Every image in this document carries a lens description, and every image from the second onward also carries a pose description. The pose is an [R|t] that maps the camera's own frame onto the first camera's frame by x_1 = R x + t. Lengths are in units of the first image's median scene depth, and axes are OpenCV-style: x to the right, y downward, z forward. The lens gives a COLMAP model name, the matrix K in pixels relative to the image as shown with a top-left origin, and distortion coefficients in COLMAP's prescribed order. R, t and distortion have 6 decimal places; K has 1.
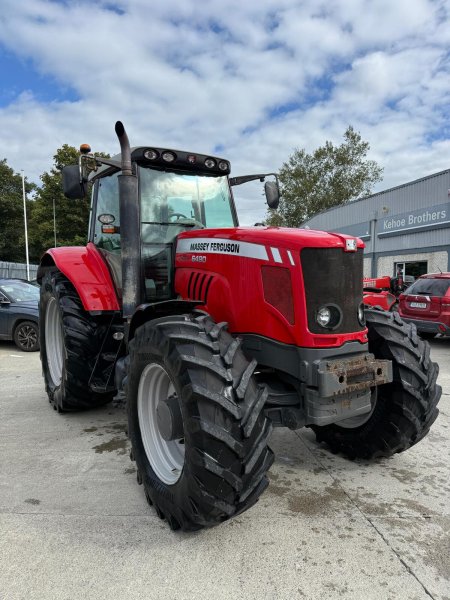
lens RADIAL K [[421.2, 0, 225.9], [0, 421.2, 307.9], [0, 0, 1]] dist [-0.006469, -0.003478]
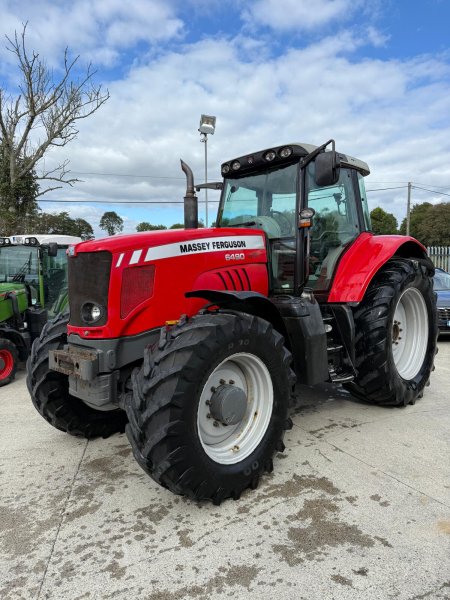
lens RADIAL K [[426.5, 0, 227.6], [0, 426.5, 303.1], [0, 0, 1]] dist [0.004160, -0.001763]
pose [[0.216825, 0.083981, -0.972591, 1.454671], [-0.056031, 0.995721, 0.073487, -0.110531], [0.974601, 0.038561, 0.220603, 1.079400]]
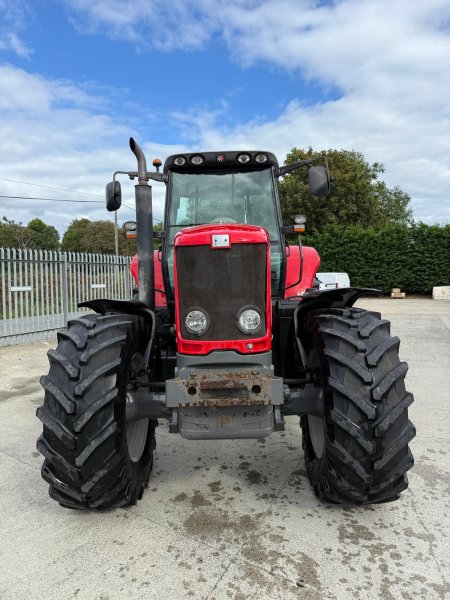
lens RADIAL K [[424.4, 0, 225.0], [0, 424.4, 300.0], [0, 0, 1]] dist [-0.002982, -0.008025]
pose [[0.837567, 0.028395, -0.545597, 0.732133], [-0.033636, 0.999434, 0.000378, -0.024461], [0.545299, 0.018035, 0.838048, 0.241477]]
